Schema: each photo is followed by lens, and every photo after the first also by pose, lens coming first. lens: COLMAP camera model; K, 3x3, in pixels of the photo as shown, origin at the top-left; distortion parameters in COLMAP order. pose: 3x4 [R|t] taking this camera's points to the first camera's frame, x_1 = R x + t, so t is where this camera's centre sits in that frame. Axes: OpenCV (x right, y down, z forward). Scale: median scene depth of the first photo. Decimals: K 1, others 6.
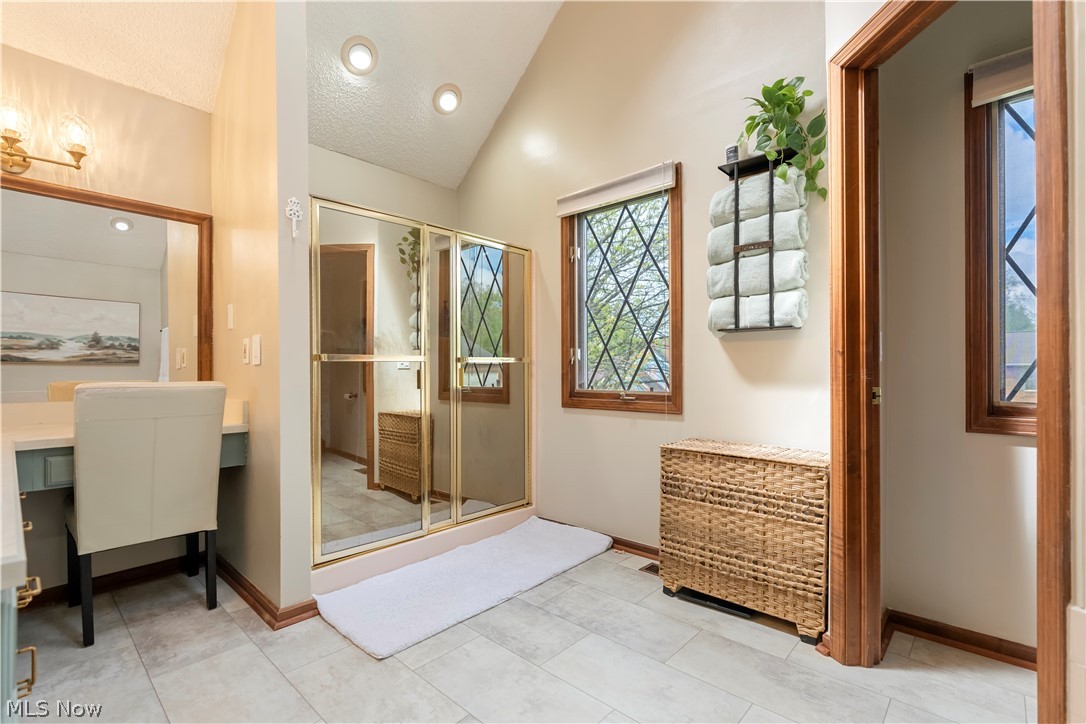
lens RADIAL K [[483.5, 0, 543.0], [0, 483.5, 362.0], [0, 0, 1]] dist [-0.000279, 0.000057]
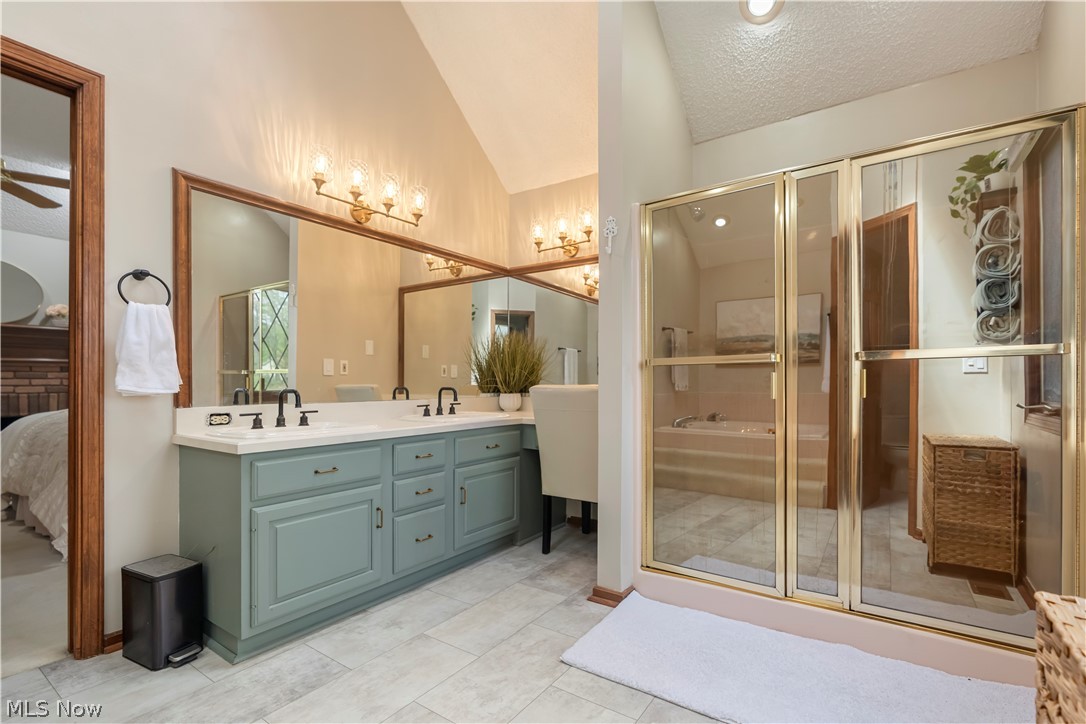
lens RADIAL K [[496.8, 0, 541.5], [0, 496.8, 377.3], [0, 0, 1]] dist [-0.037365, 0.000065]
pose [[0.126784, -0.007016, -0.991906, 0.544737], [0.033293, 0.999442, -0.002814, 0.017167], [0.991372, -0.032666, 0.126947, 0.674082]]
